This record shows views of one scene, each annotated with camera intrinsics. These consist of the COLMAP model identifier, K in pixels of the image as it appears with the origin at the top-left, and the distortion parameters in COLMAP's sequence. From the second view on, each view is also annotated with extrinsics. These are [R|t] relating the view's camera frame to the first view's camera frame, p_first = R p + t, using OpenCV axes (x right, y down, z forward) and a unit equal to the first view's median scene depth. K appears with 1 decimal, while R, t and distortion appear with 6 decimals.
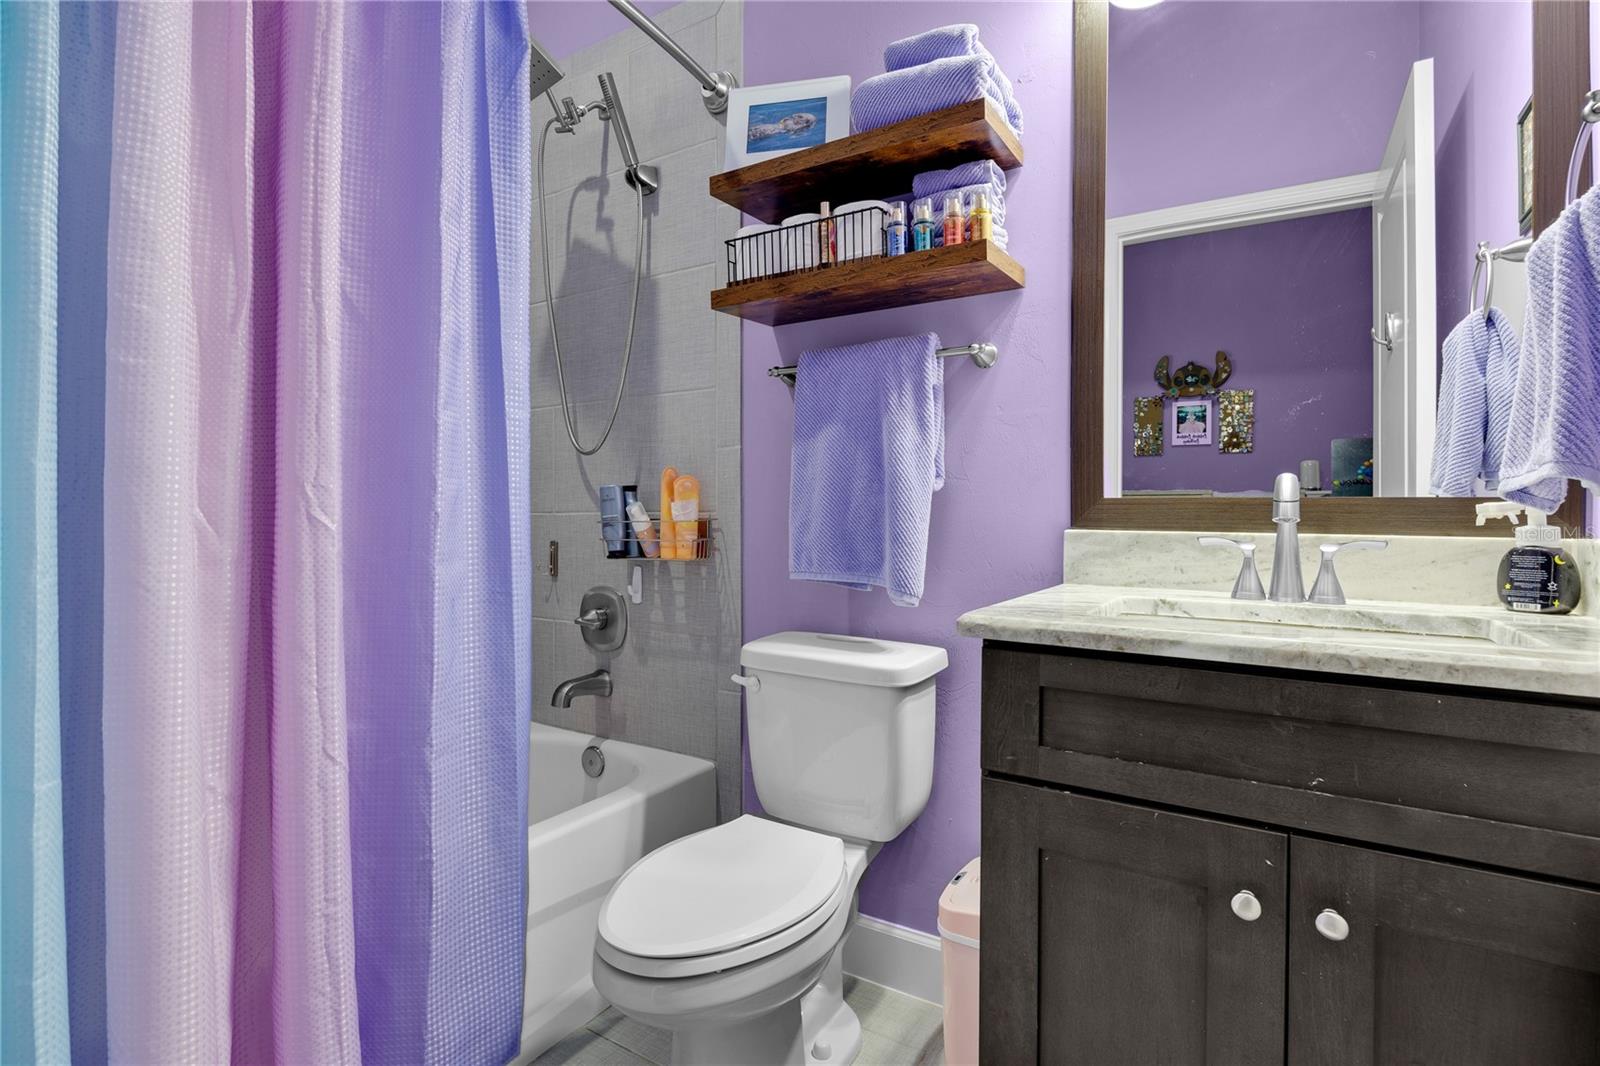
lens RADIAL K [[754.4, 0, 801.9], [0, 754.4, 526.2], [0, 0, 1]] dist [0.000460, 0.000012]
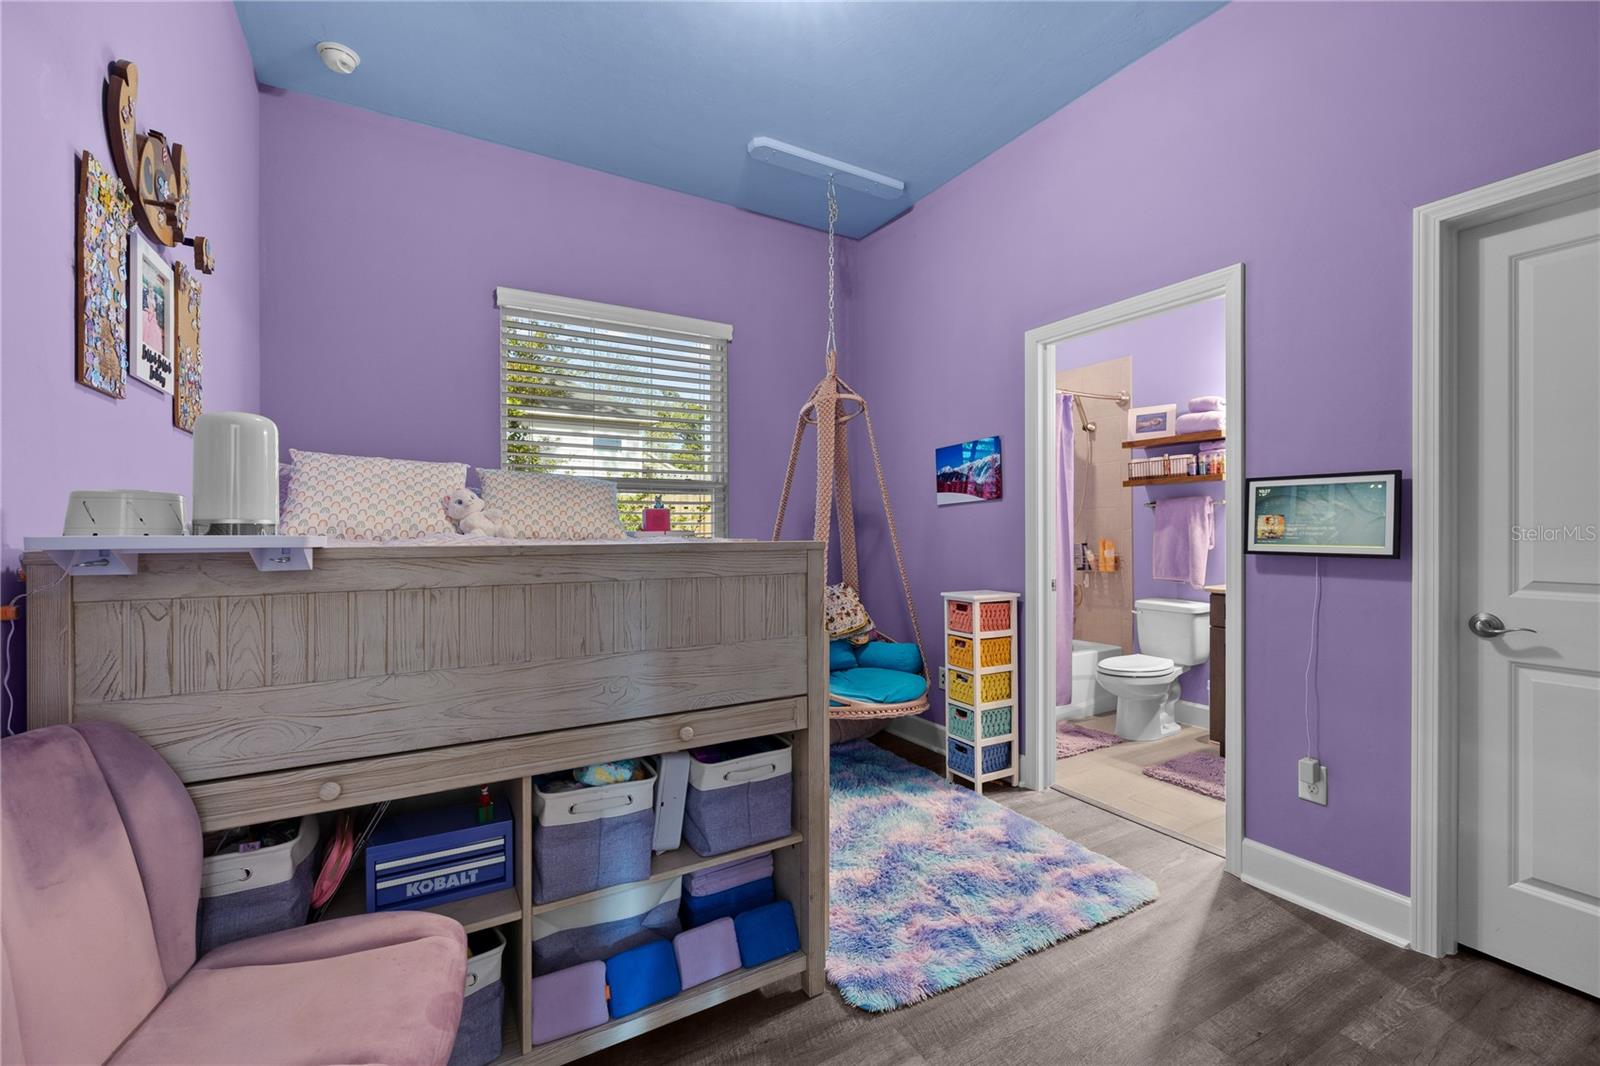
lens RADIAL K [[663.0, 0, 805.4], [0, 663.0, 534.5], [0, 0, 1]] dist [-0.001690, 0.000380]
pose [[0.884812, -0.004229, -0.465928, -0.011109], [0.000907, 0.999973, -0.007355, -0.083663], [0.465947, 0.006085, 0.884792, -1.889747]]
